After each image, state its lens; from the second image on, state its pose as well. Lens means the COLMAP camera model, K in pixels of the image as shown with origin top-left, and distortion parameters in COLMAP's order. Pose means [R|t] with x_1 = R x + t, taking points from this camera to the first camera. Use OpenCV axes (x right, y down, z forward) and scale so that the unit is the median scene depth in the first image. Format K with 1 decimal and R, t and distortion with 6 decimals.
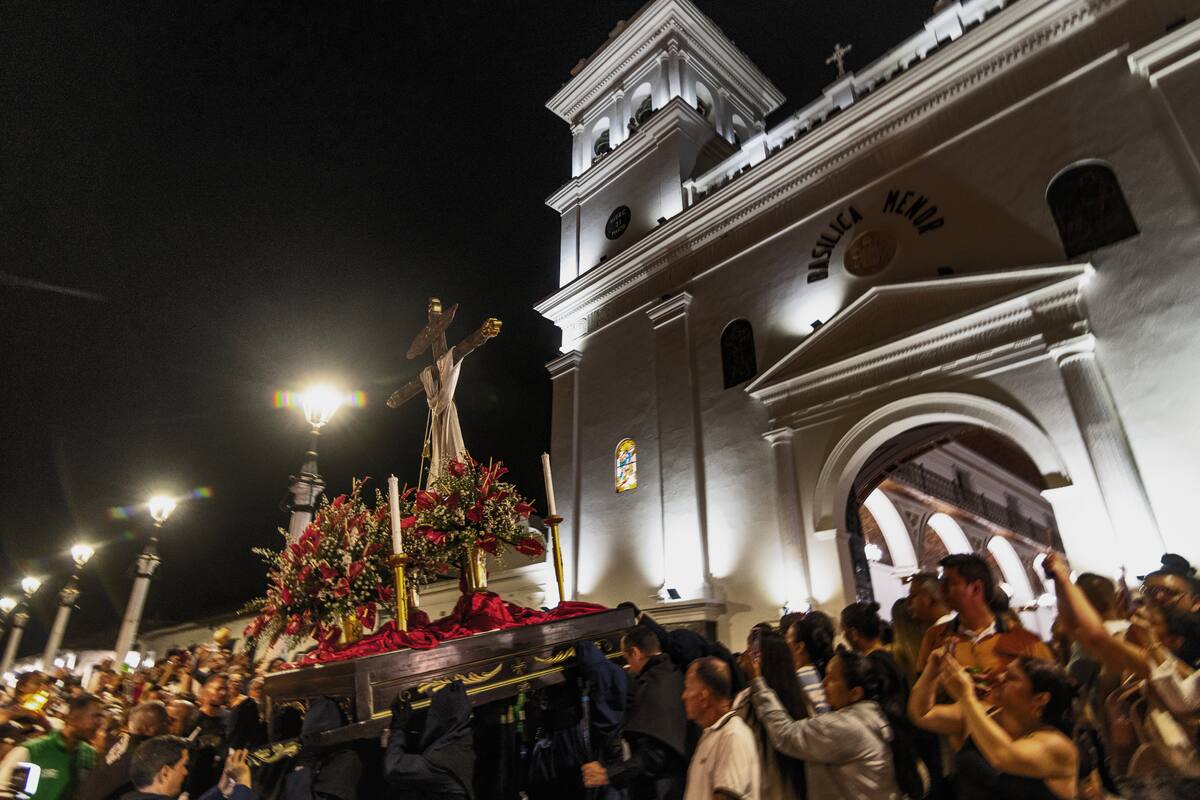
lens RADIAL K [[651.0, 0, 603.0], [0, 651.0, 399.1], [0, 0, 1]] dist [0.012283, -0.000911]
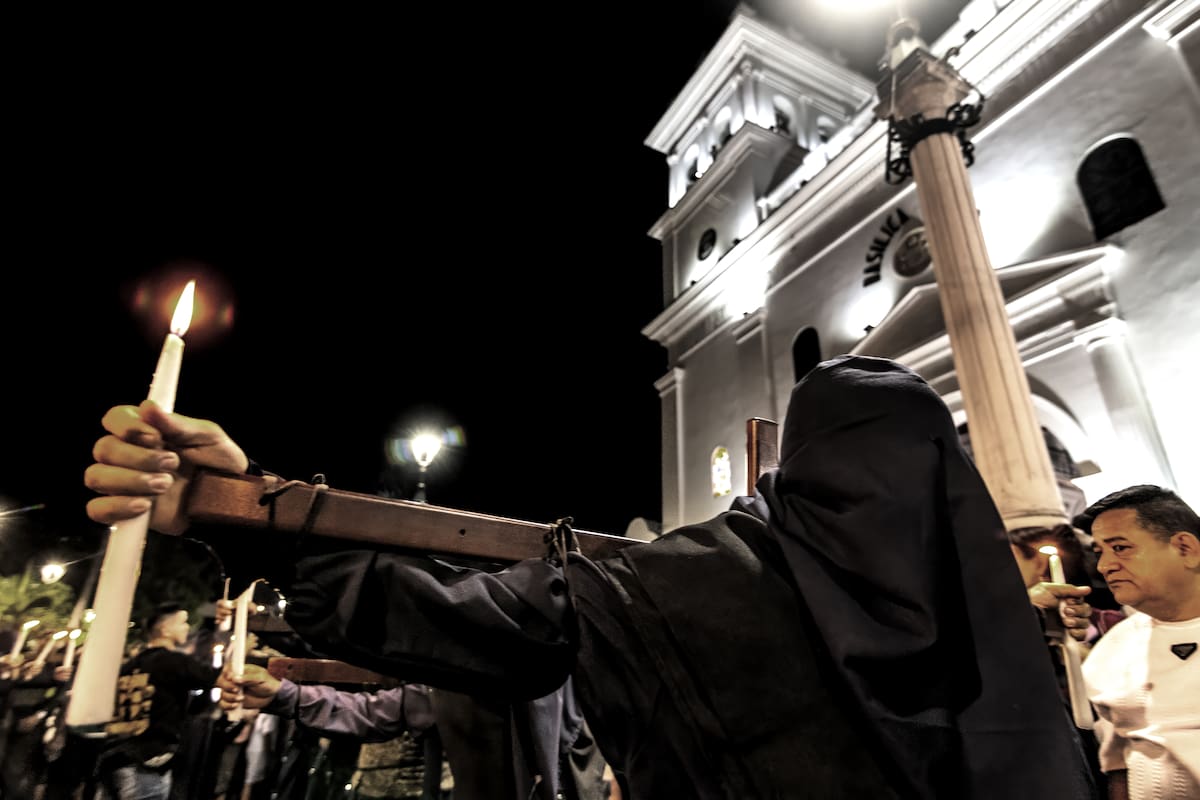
lens RADIAL K [[648.0, 0, 603.2], [0, 648.0, 397.9], [0, 0, 1]] dist [0.013964, -0.000794]
pose [[0.955655, -0.093951, -0.279098, 0.192542], [0.092717, 0.995536, -0.017651, -0.023513], [0.279511, -0.009009, 0.960100, -0.111574]]
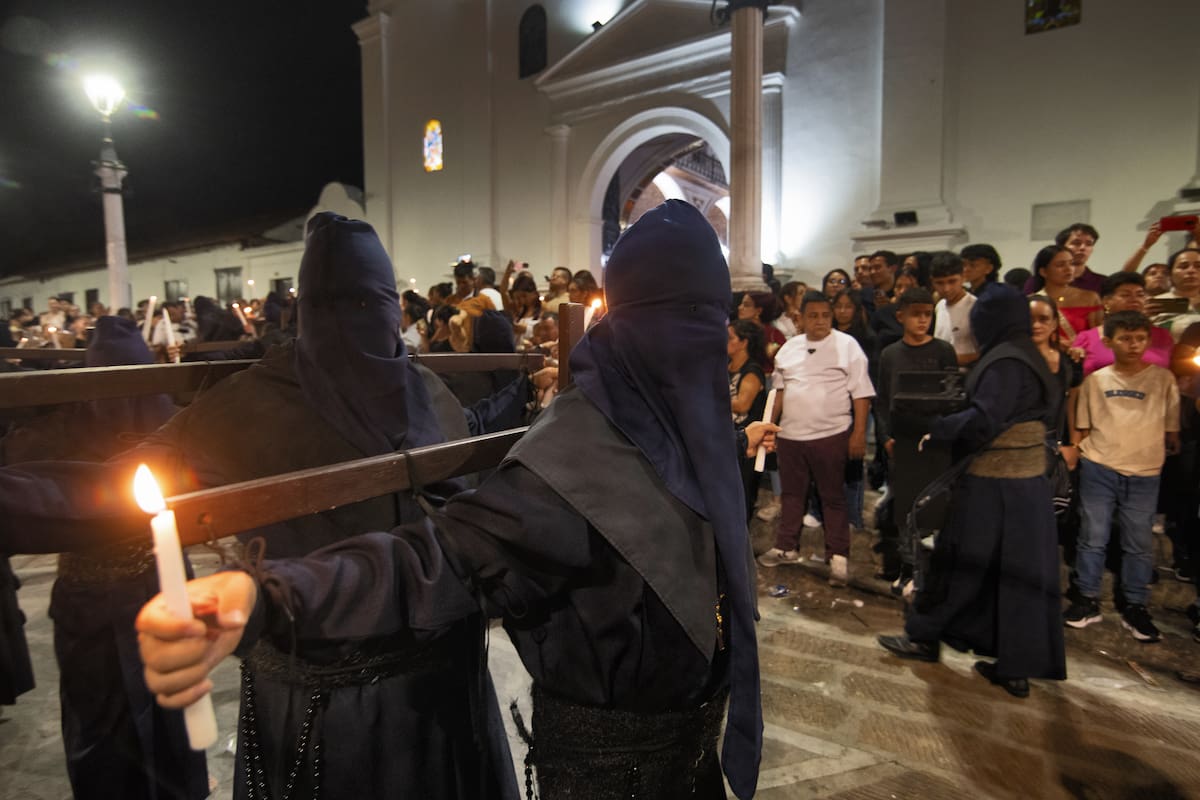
lens RADIAL K [[659.3, 0, 603.9], [0, 659.3, 395.3], [0, 0, 1]] dist [-0.013491, -0.000209]
pose [[0.980182, -0.014807, 0.197545, 0.109242], [-0.081493, 0.878776, 0.470224, -0.083687], [-0.180560, -0.477004, 0.860154, -0.222119]]
